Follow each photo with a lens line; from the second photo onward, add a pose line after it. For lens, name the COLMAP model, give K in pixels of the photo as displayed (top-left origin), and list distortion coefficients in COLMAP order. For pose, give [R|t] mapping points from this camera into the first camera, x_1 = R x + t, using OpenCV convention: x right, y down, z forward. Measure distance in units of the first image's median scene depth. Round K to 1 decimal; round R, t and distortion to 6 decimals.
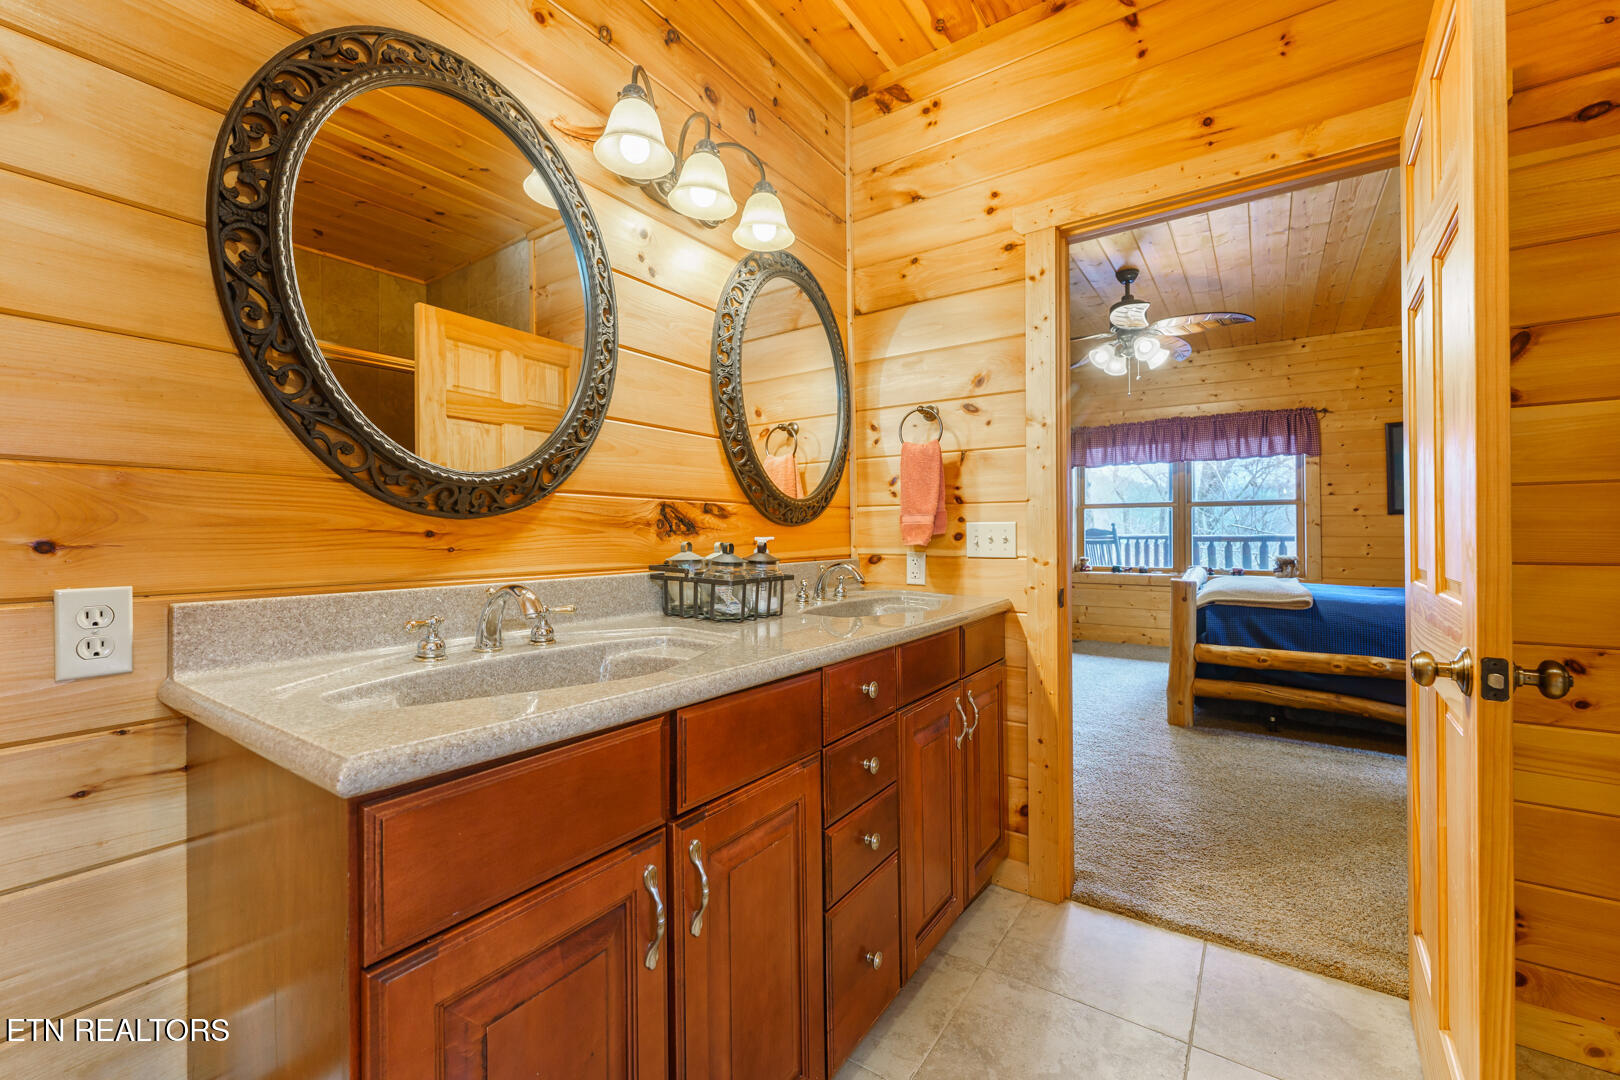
lens RADIAL K [[650.7, 0, 804.3], [0, 650.7, 536.7], [0, 0, 1]] dist [-0.001200, 0.000521]
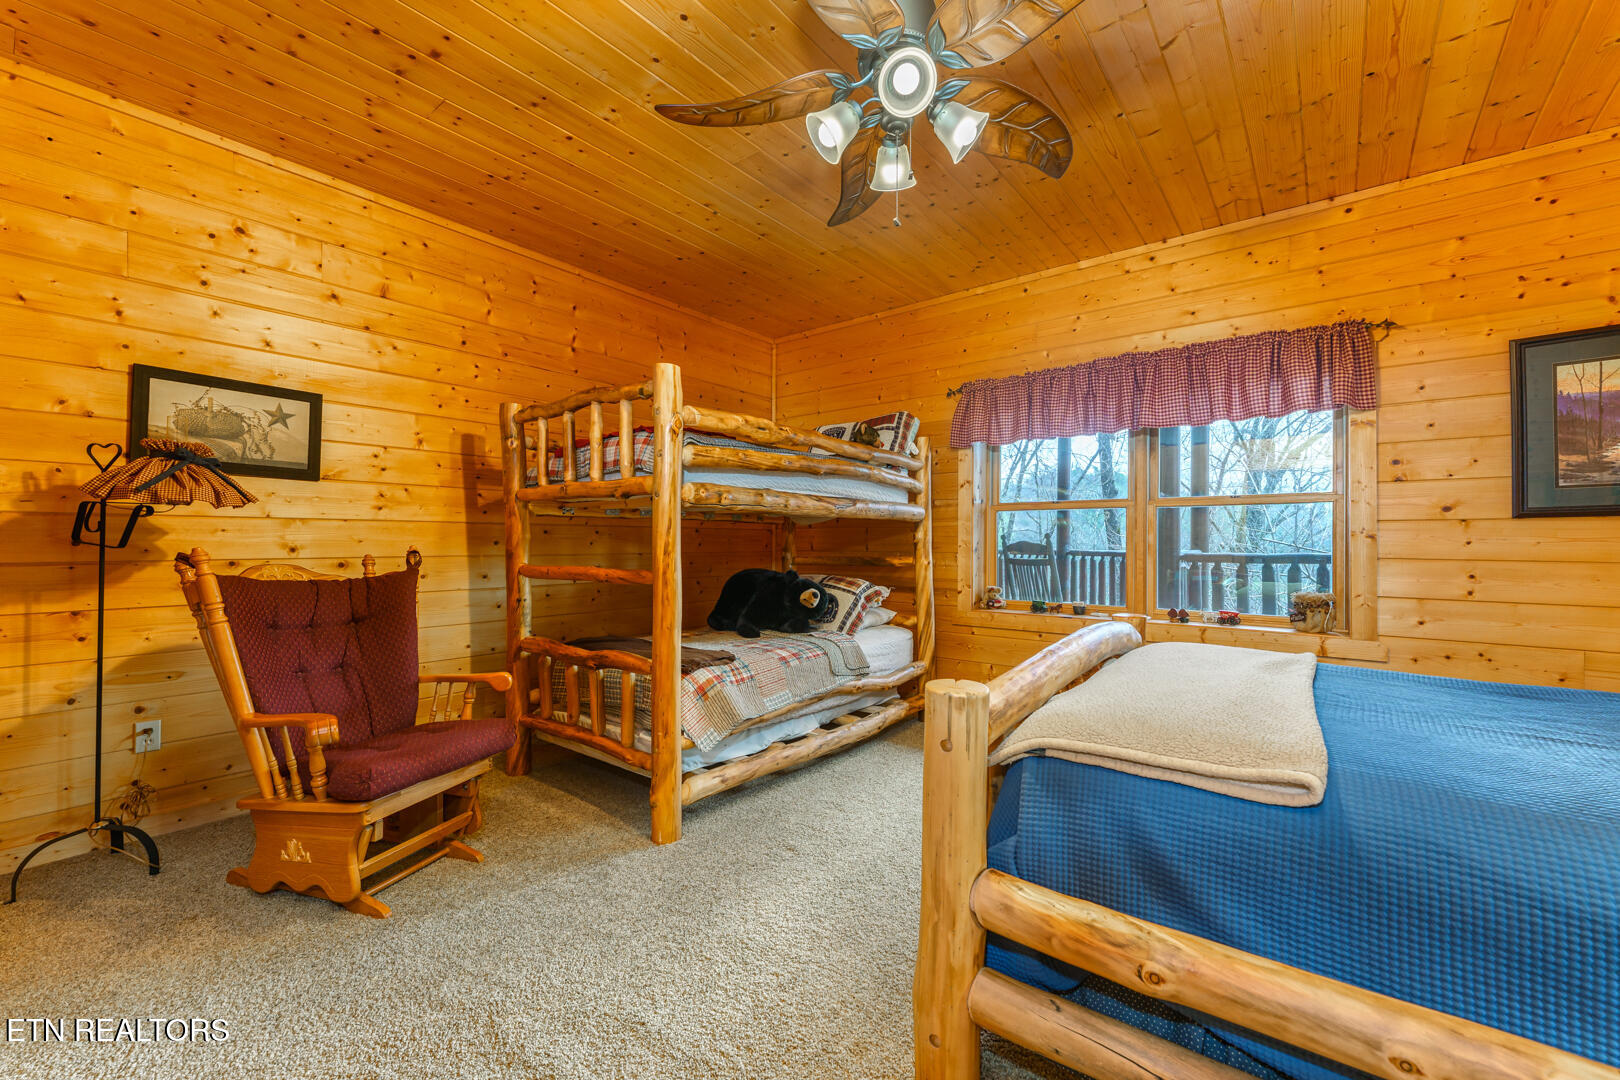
lens RADIAL K [[650.7, 0, 818.2], [0, 650.7, 549.0], [0, 0, 1]] dist [-0.001200, 0.000521]
pose [[0.998694, 0.011878, -0.049689, 0.346448], [-0.011879, 0.999929, 0.000279, -0.003226], [0.049688, 0.000311, 0.998765, 0.424239]]
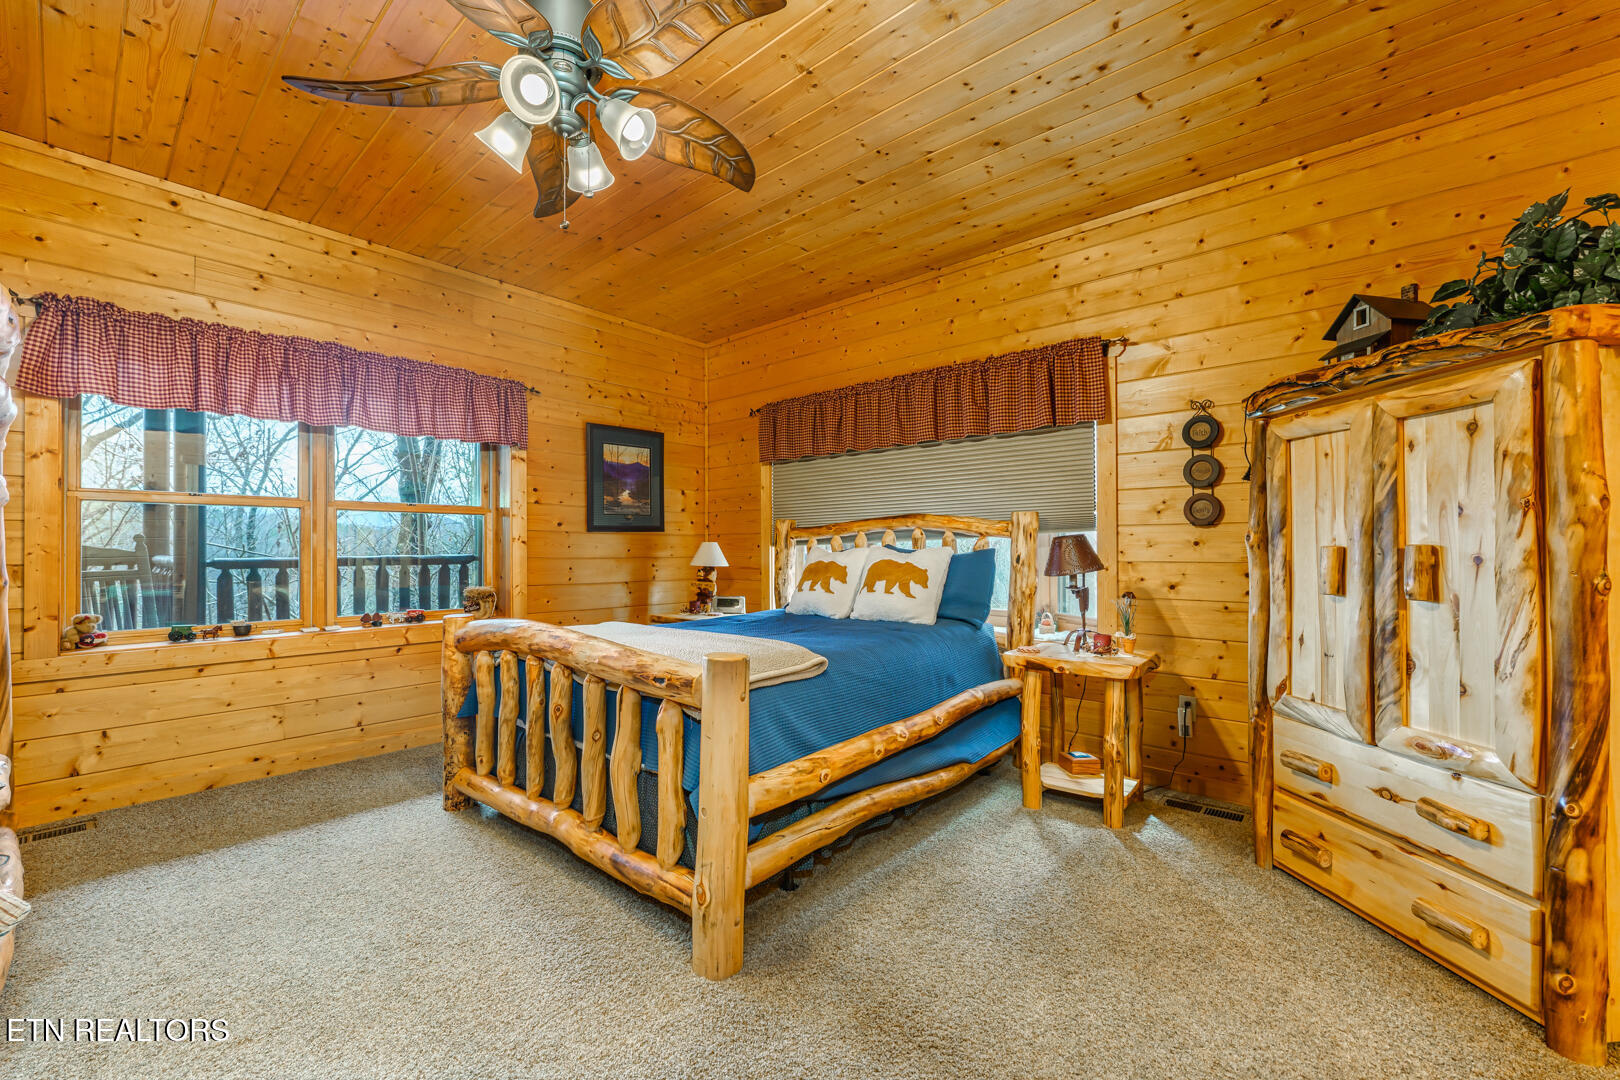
lens RADIAL K [[650.7, 0, 797.9], [0, 650.7, 550.6], [0, 0, 1]] dist [-0.001200, 0.000521]
pose [[0.117286, 0.003980, 0.993090, 0.083852], [0.010195, 0.999934, -0.005211, -0.002282], [-0.993046, 0.010736, 0.117237, 0.586752]]
